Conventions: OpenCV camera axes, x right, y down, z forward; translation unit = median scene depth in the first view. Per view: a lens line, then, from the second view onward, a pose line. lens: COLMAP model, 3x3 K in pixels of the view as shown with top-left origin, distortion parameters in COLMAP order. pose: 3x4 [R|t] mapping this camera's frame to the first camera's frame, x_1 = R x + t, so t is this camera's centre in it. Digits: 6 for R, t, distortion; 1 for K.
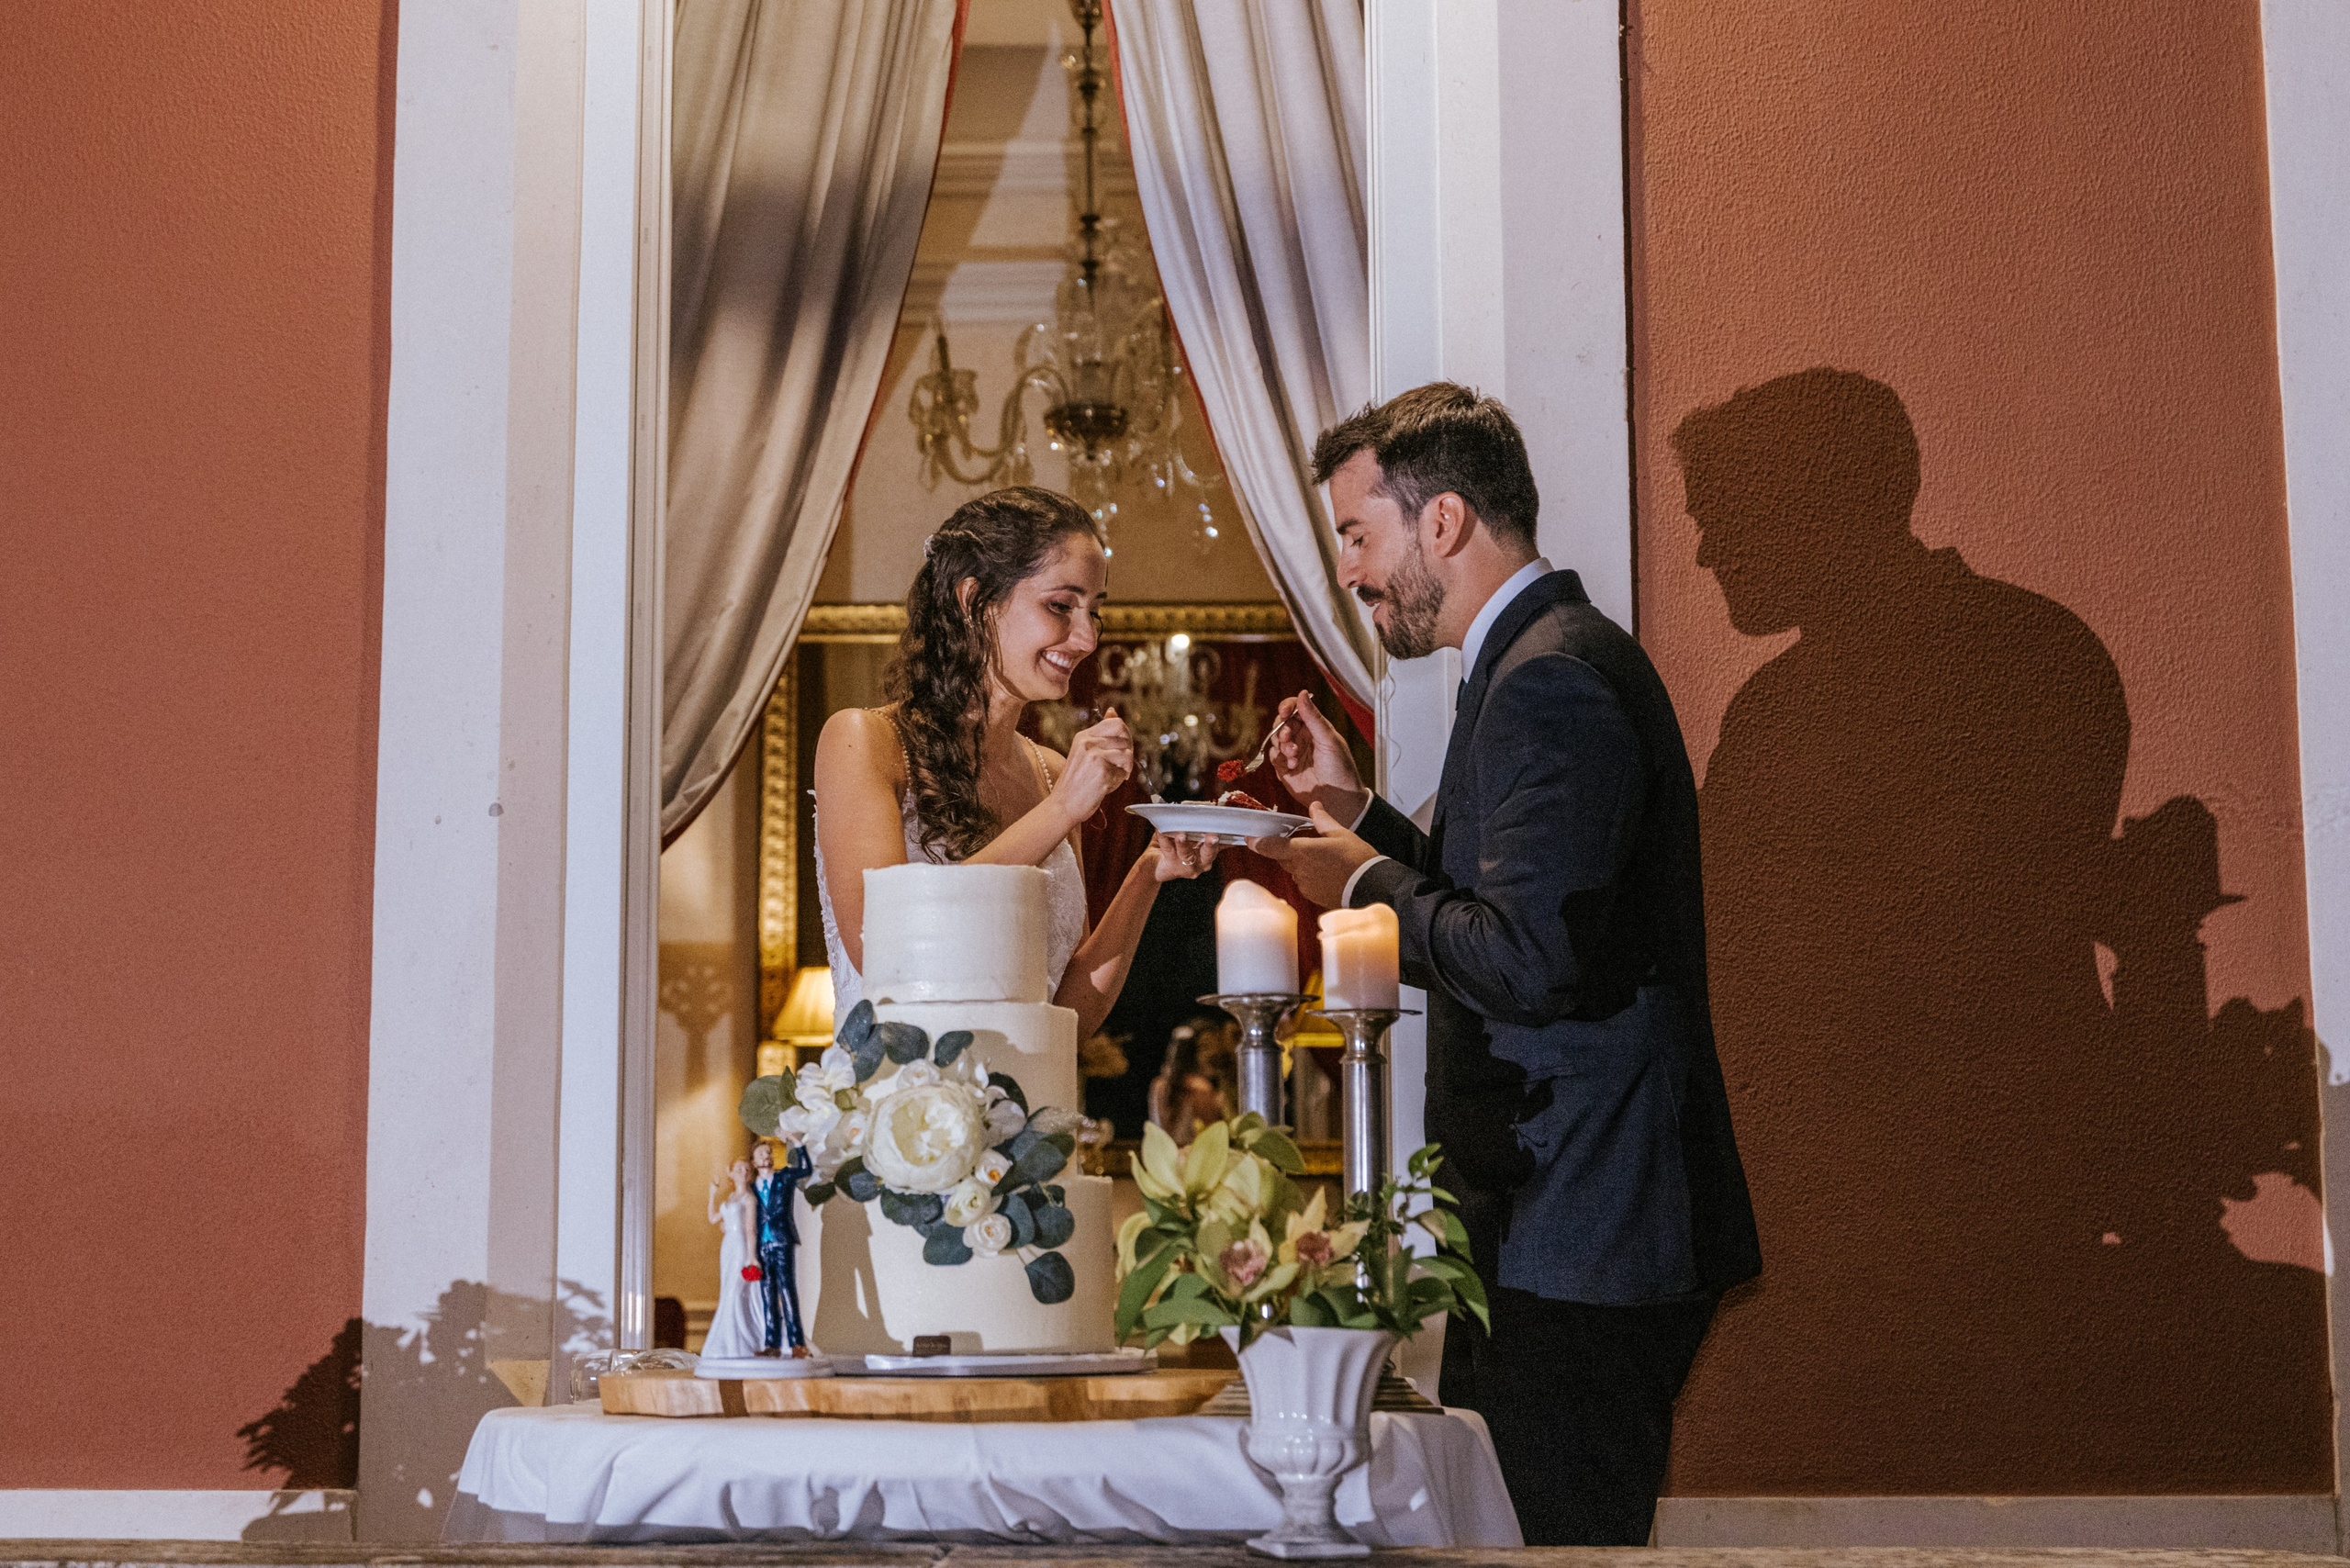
lens RADIAL K [[3873.5, 0, 1024.7], [0, 3873.5, 533.5], [0, 0, 1]] dist [-0.010070, 0.000000]
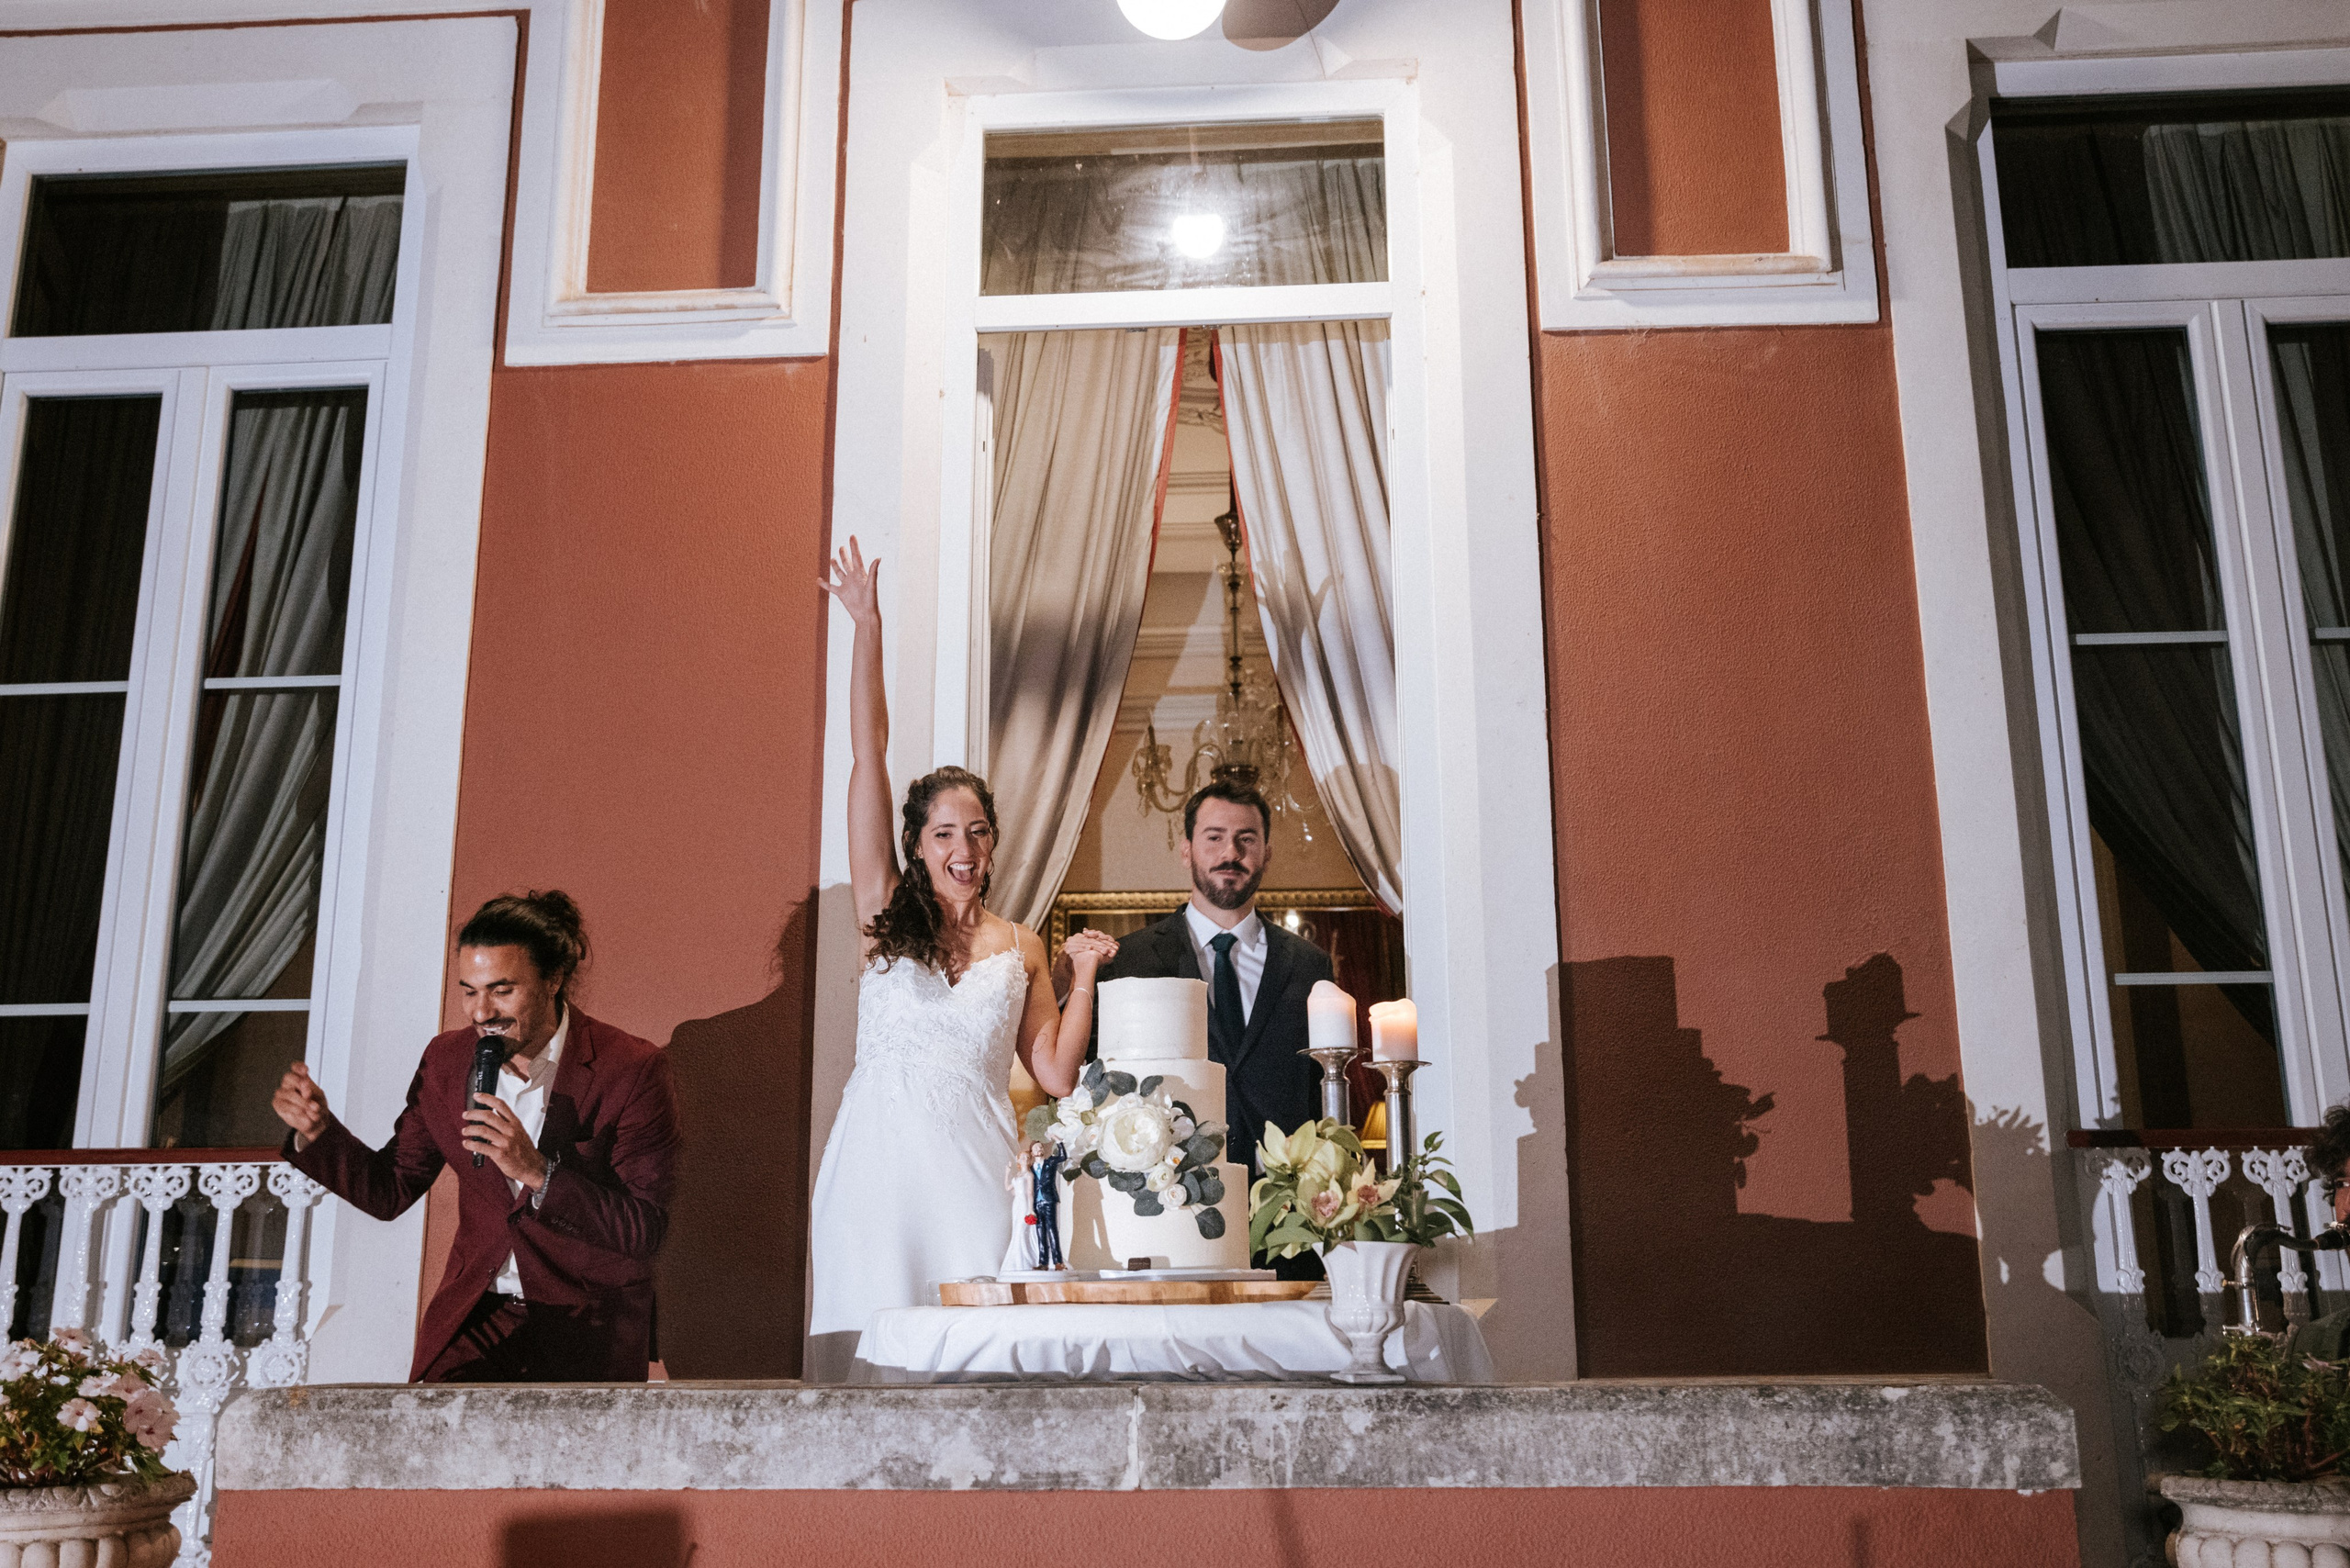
lens RADIAL K [[2157.4, 0, 1183.5], [0, 2157.4, 770.4], [0, 0, 1]] dist [-0.050632, 0.080889]
pose [[0.999821, -0.011141, -0.015309, 0.011175], [0.009681, 0.995684, -0.092306, 0.083538], [0.016271, 0.092142, 0.995613, 0.061847]]
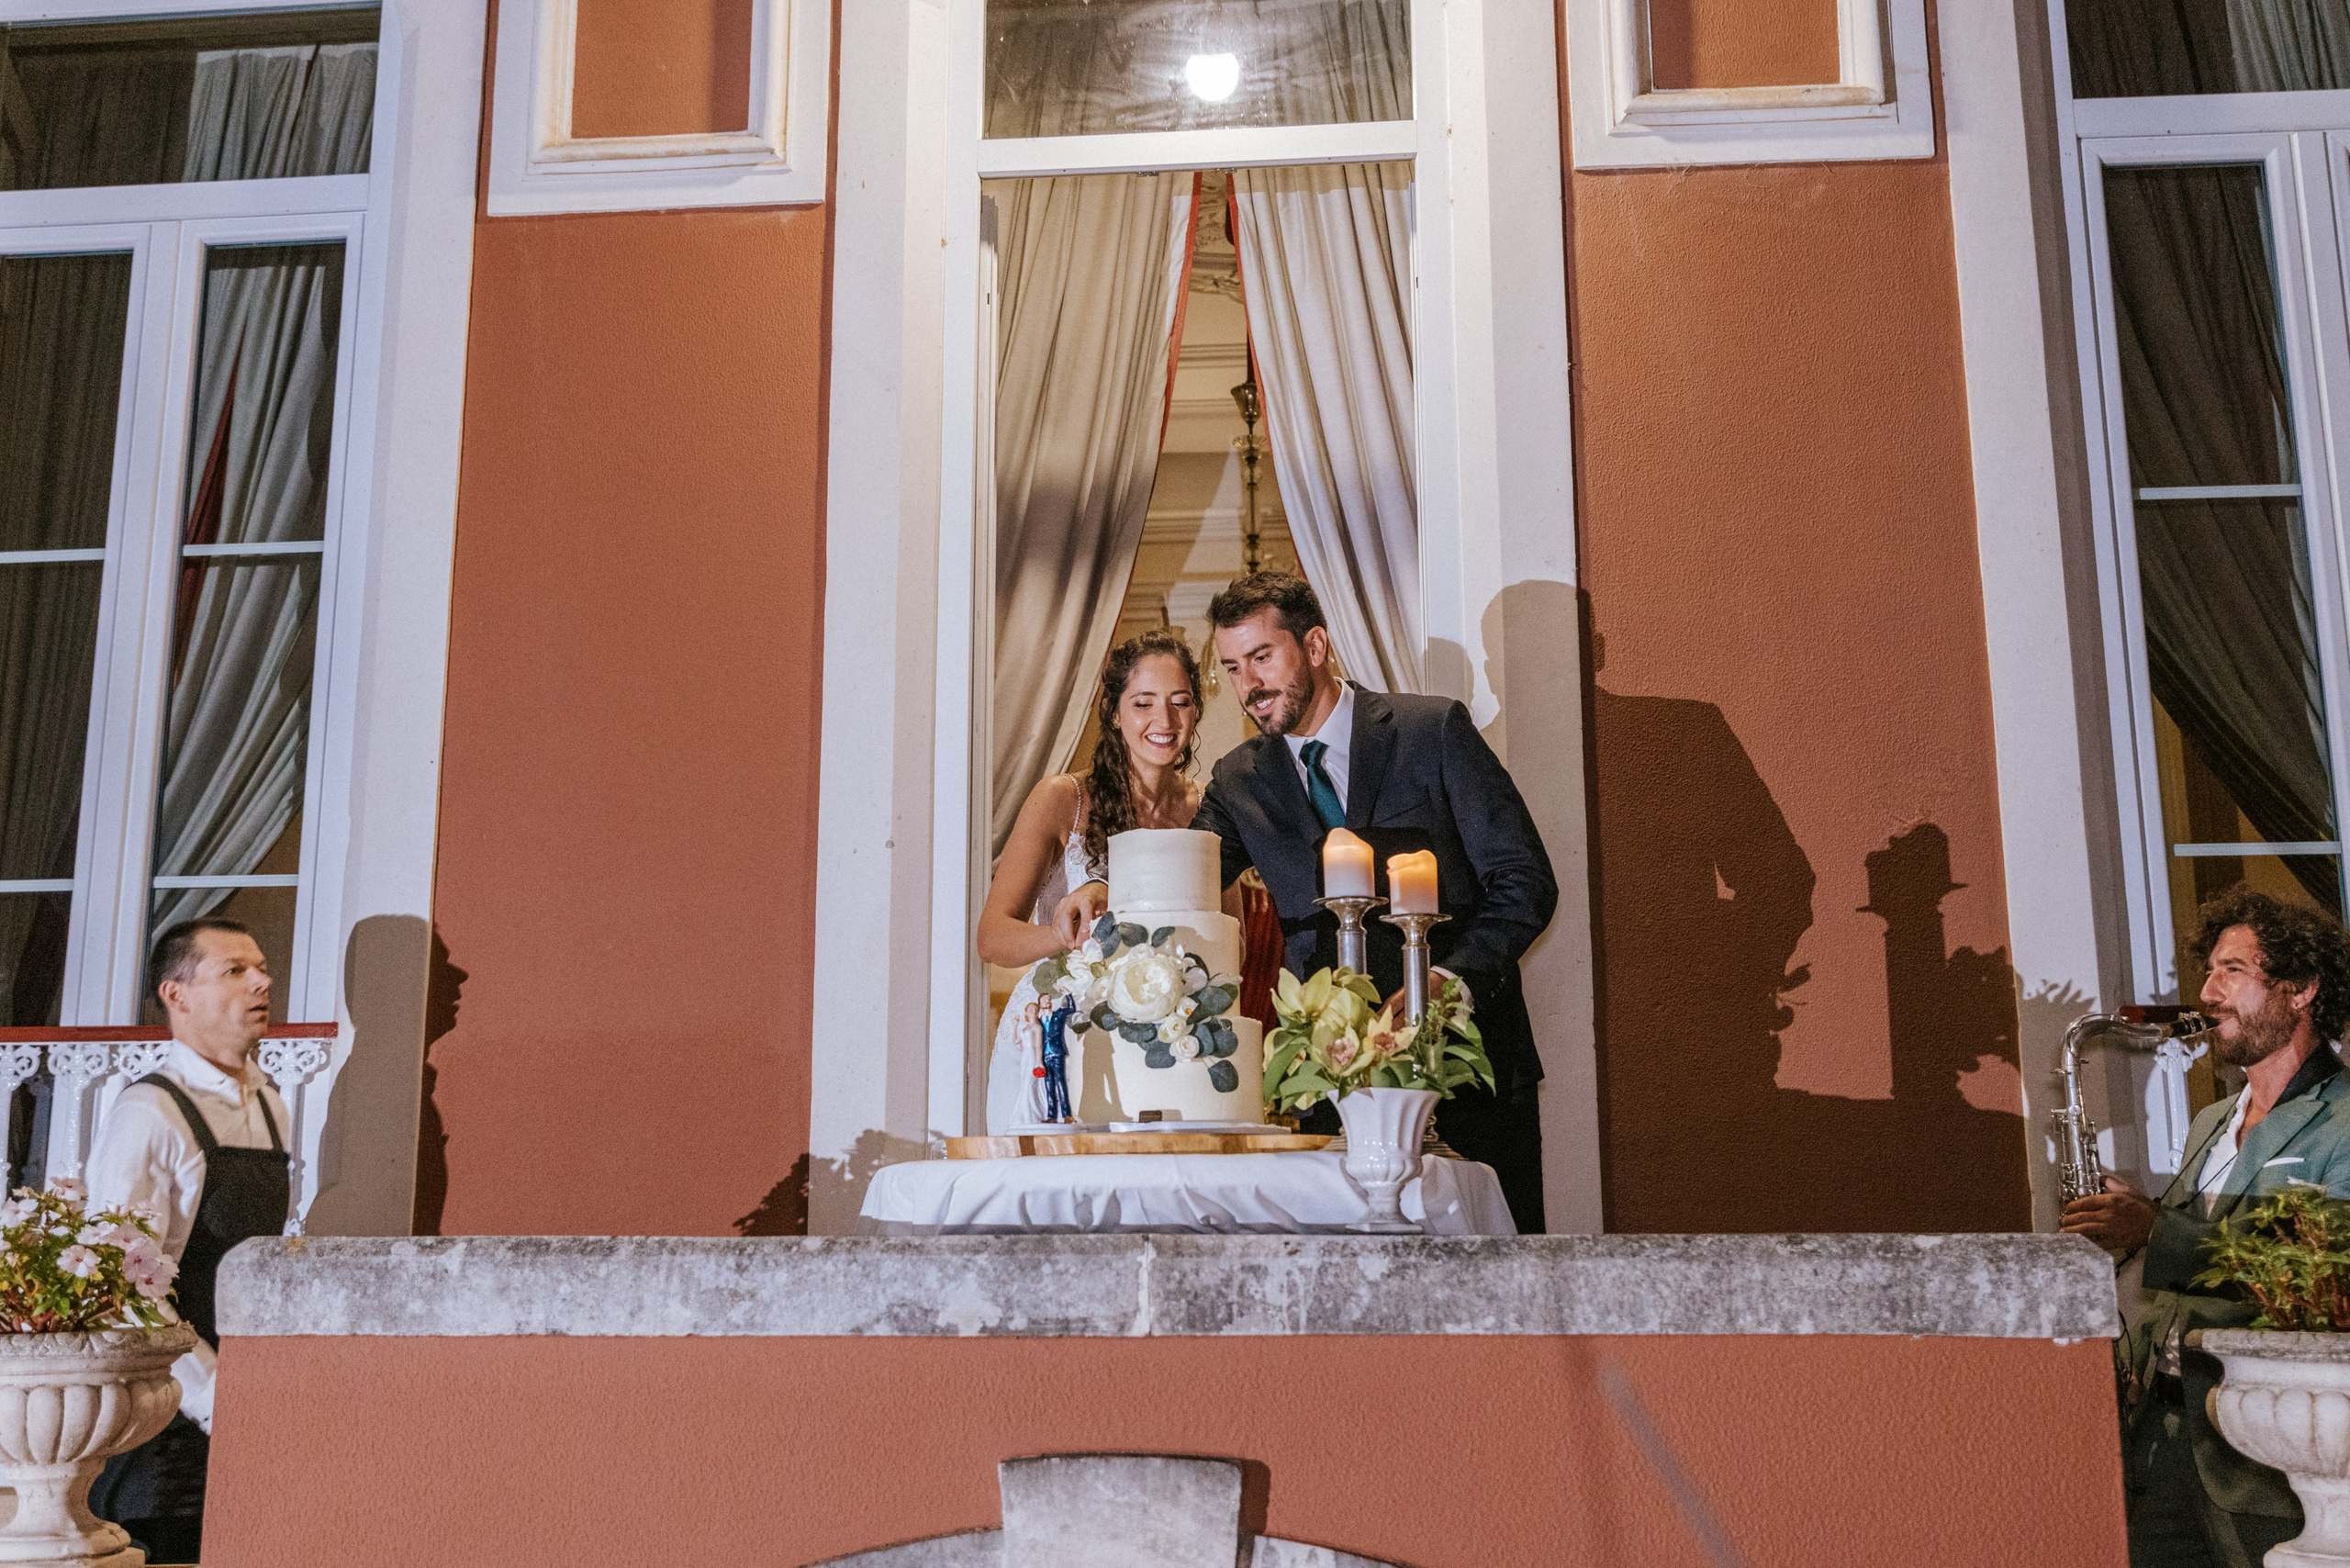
lens RADIAL K [[2291.1, 0, 1150.0], [0, 2291.1, 841.6], [0, 0, 1]] dist [-0.014139, 0.000000]
pose [[0.999145, -0.011137, -0.039812, 0.015026], [0.009252, 0.998842, -0.047222, 0.137868], [0.040292, 0.046813, 0.998091, 0.038286]]
